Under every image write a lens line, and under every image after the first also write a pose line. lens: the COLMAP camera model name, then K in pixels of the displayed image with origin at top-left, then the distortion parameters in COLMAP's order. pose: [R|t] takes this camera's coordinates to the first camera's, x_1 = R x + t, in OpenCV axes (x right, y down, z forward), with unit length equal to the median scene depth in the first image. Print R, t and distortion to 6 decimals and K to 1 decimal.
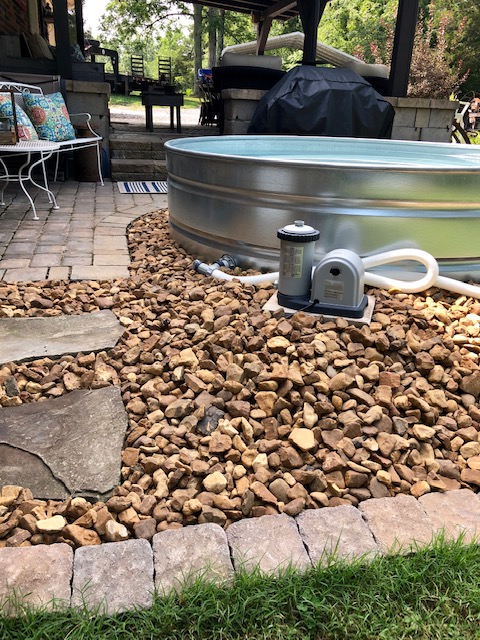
lens RADIAL K [[528.8, 0, 240.0], [0, 528.8, 320.0], [0, 0, 1]] dist [0.000530, 0.012079]
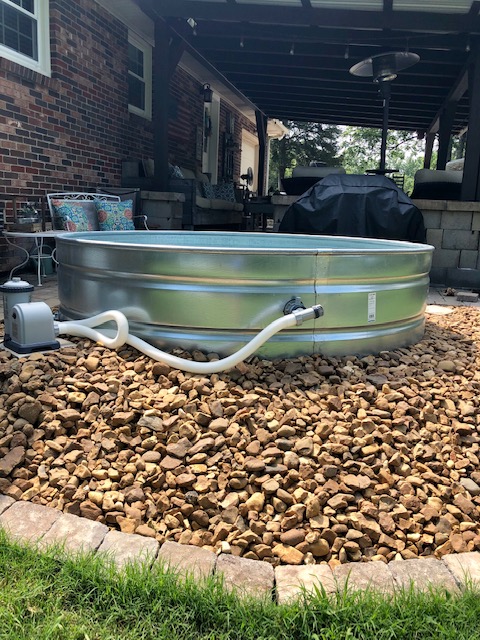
lens RADIAL K [[528.8, 0, 240.0], [0, 528.8, 320.0], [0, 0, 1]] dist [0.000530, 0.012079]
pose [[0.885676, 0.086767, -0.456124, 0.488522], [-0.175123, 0.972254, -0.155096, 0.009188], [0.430011, 0.217243, 0.876297, 0.042012]]
